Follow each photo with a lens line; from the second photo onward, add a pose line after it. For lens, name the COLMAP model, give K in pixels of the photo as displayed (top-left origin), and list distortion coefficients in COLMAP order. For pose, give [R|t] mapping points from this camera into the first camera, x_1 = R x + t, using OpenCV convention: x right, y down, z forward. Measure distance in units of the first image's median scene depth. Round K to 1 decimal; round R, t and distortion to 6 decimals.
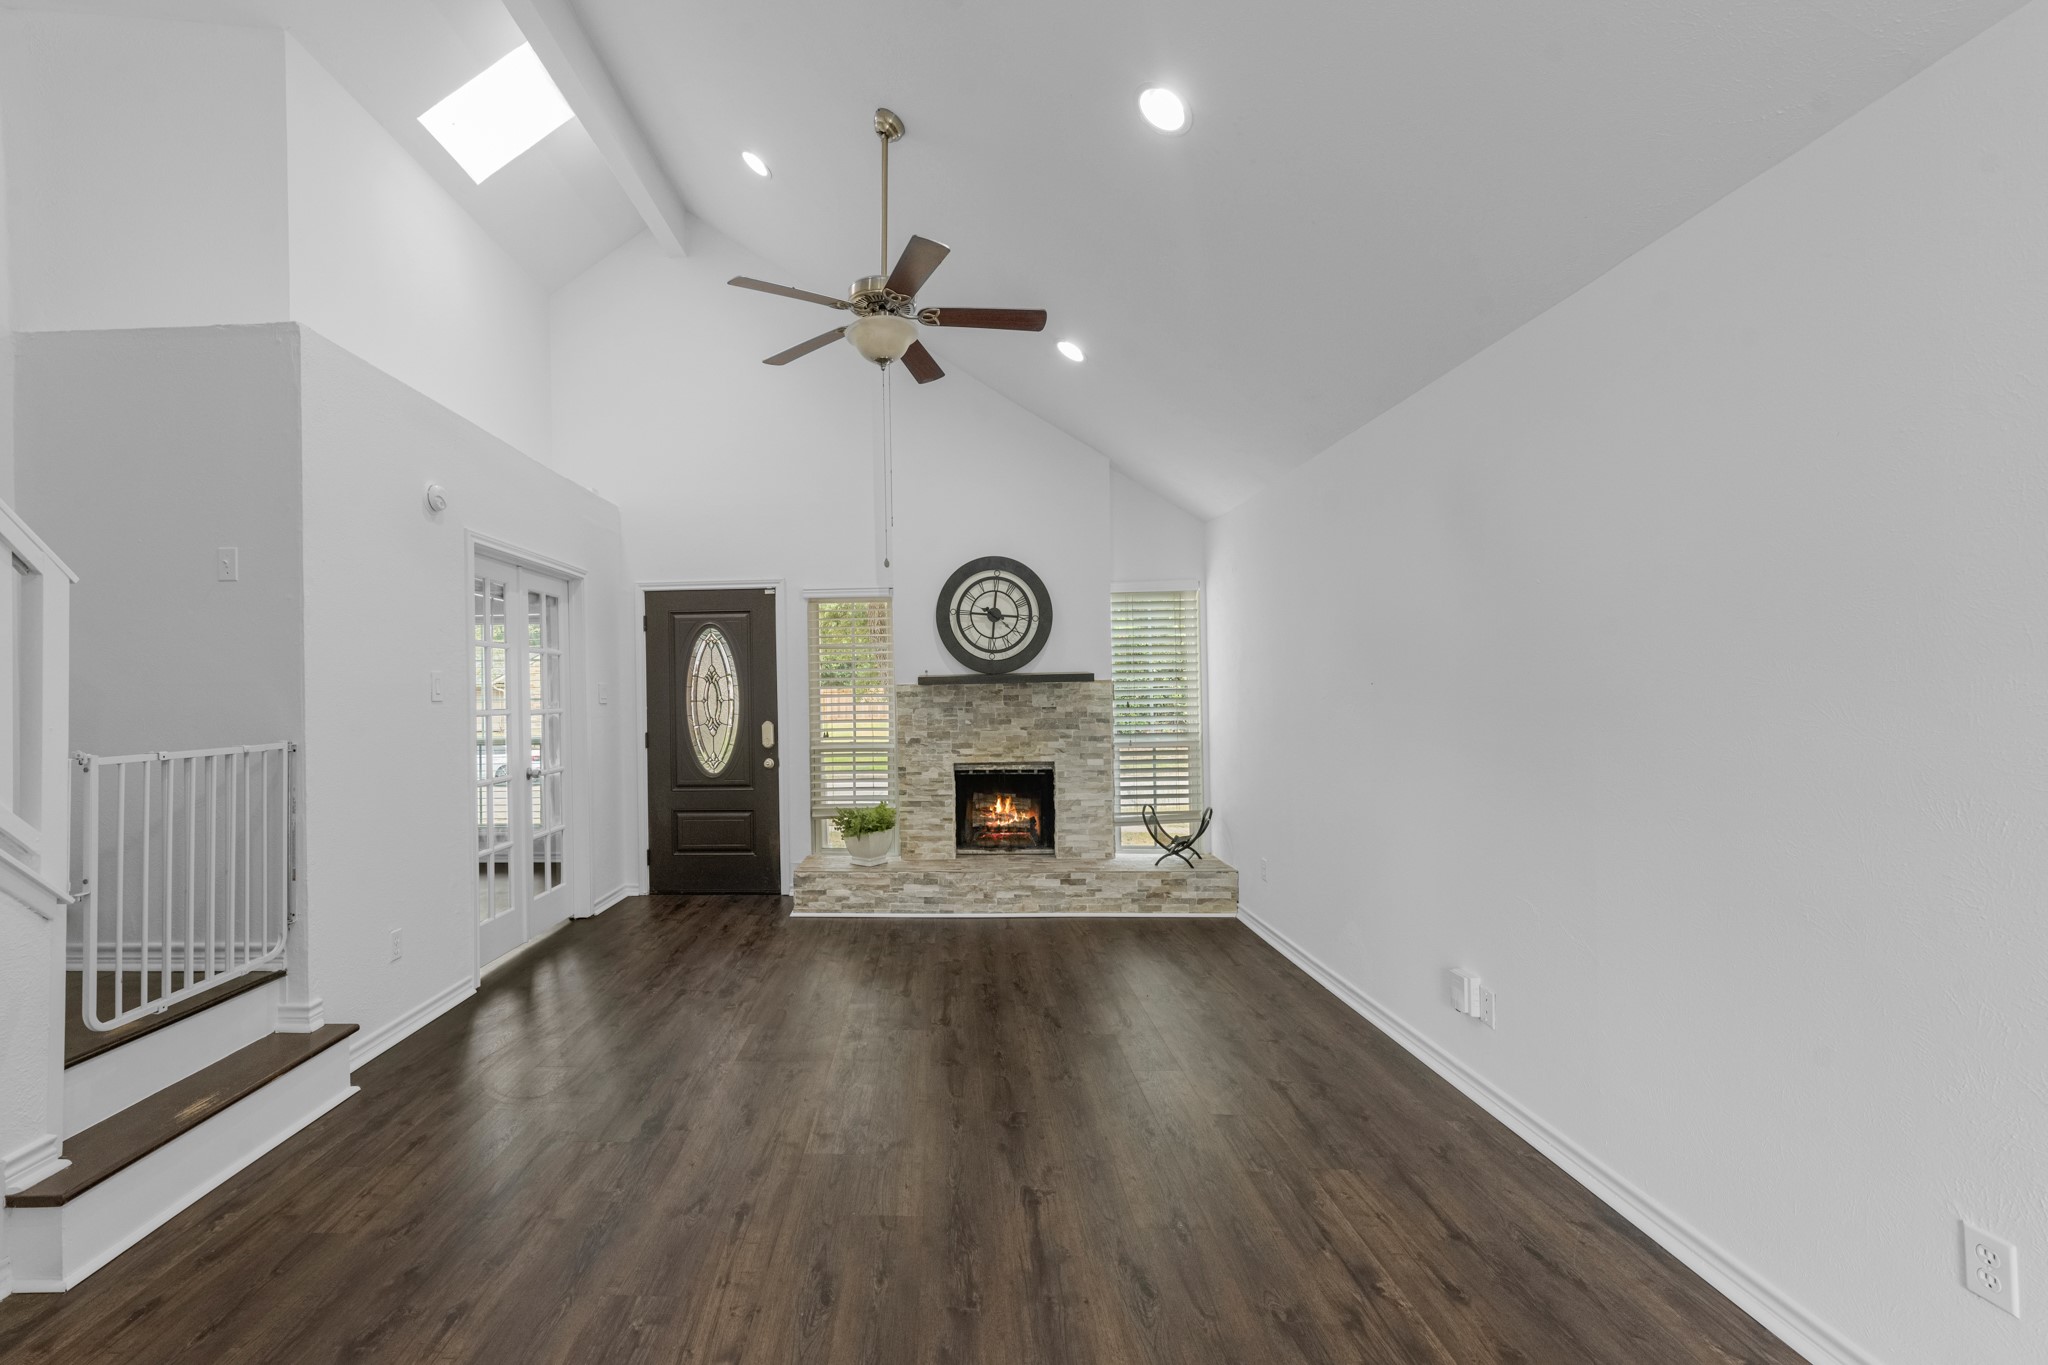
lens RADIAL K [[860.1, 0, 895.8], [0, 860.1, 684.2], [0, 0, 1]] dist [0.010436, 0.000089]
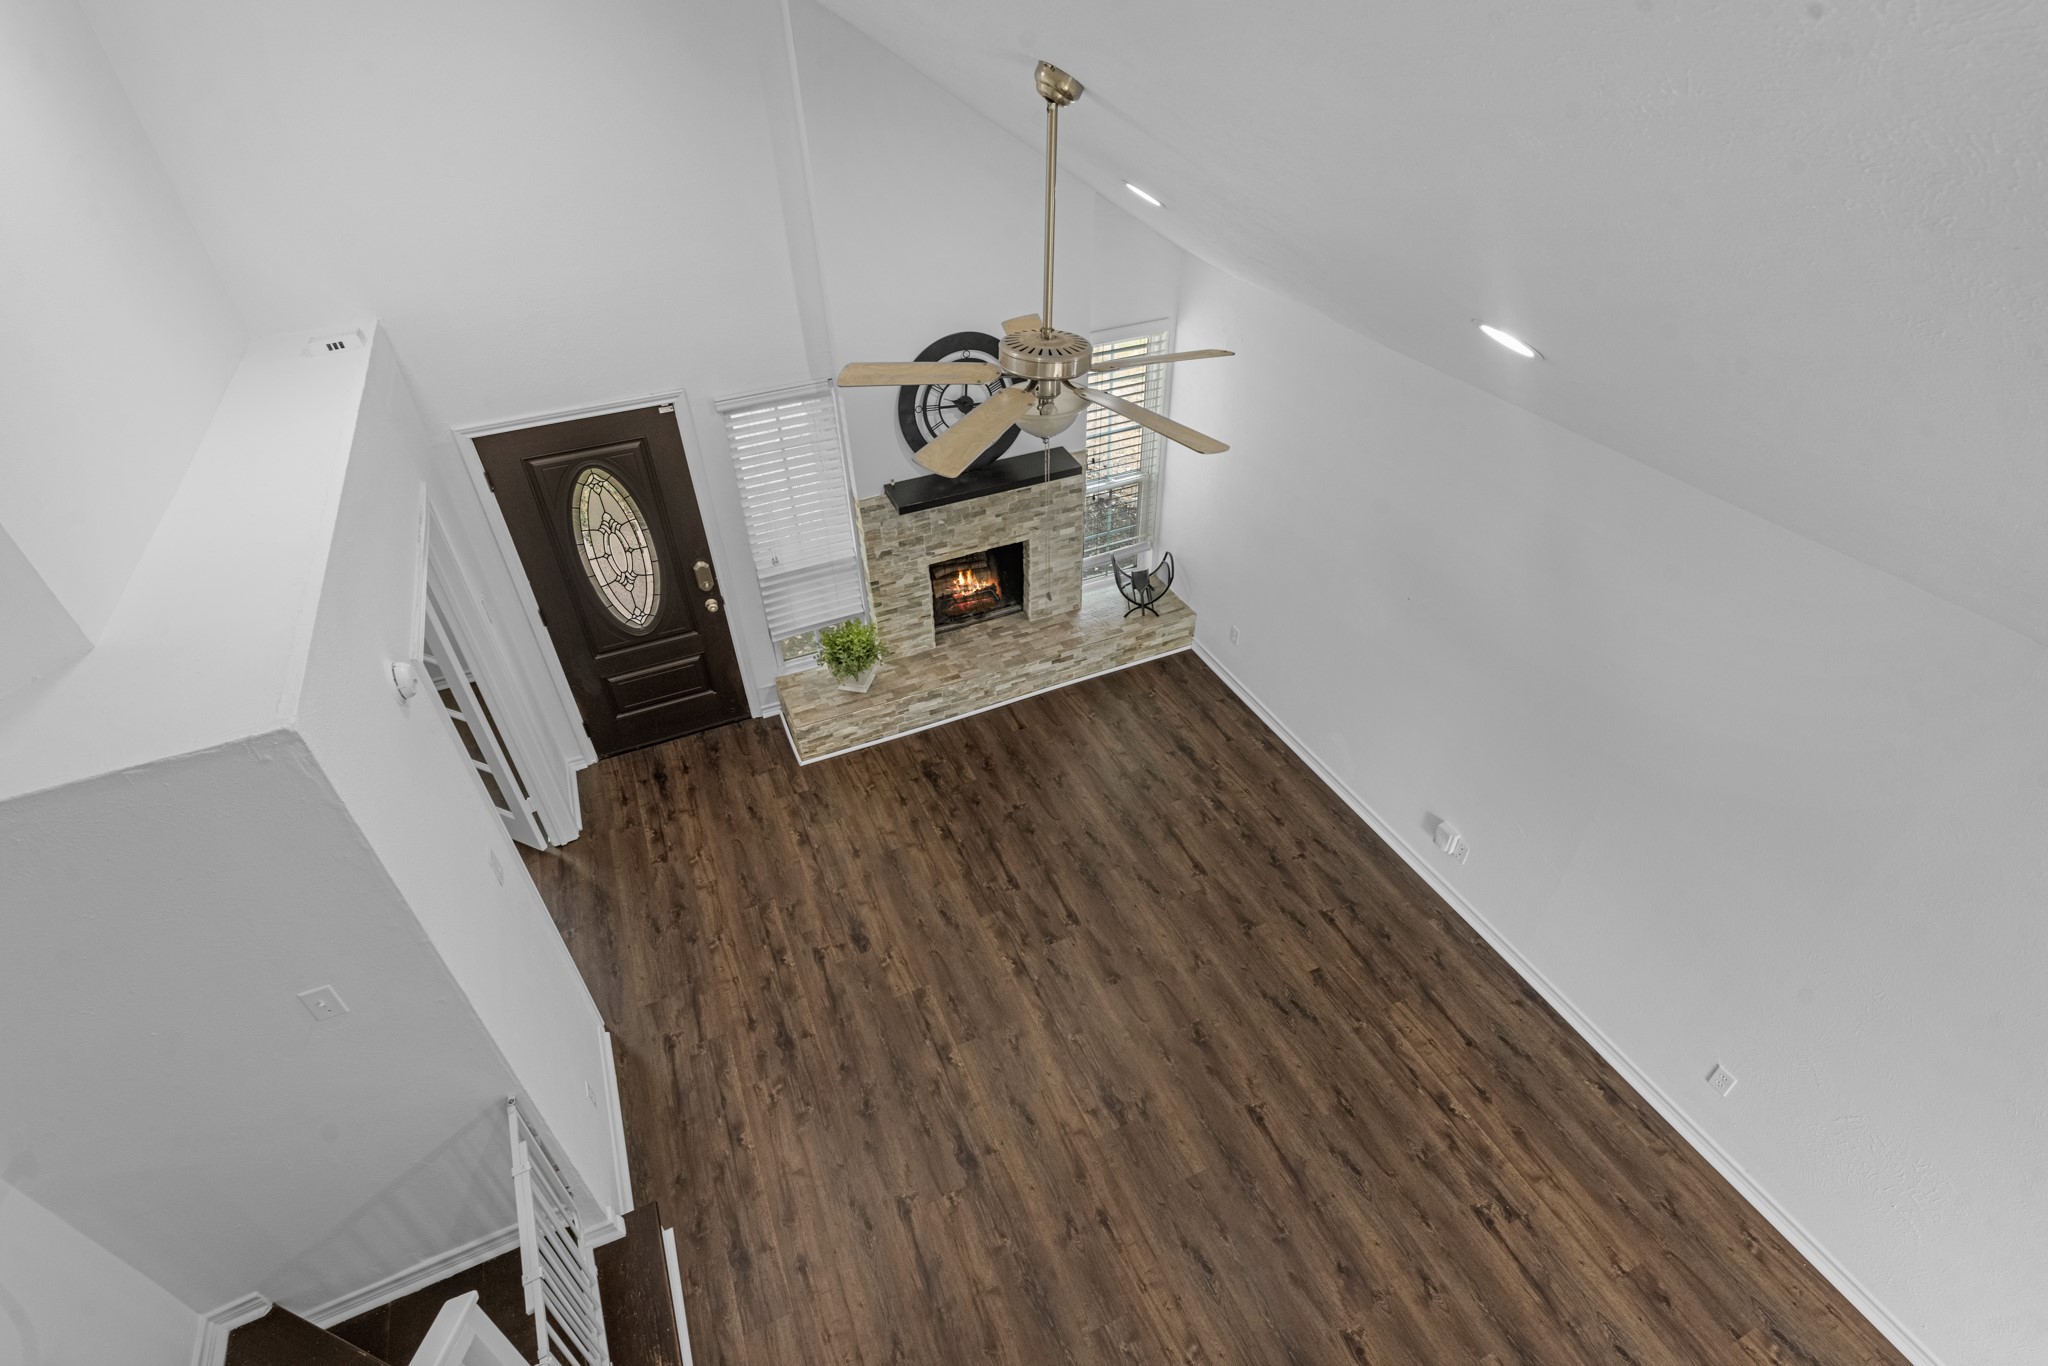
lens RADIAL K [[981.5, 0, 1024.0], [0, 981.5, 683.0], [0, 0, 1]] dist [0.012038, -0.000083]
pose [[0.885622, -0.293947, 0.359539, -0.256477], [0.006826, 0.782346, 0.622807, -0.461610], [-0.464356, -0.549118, 0.694869, 0.165801]]
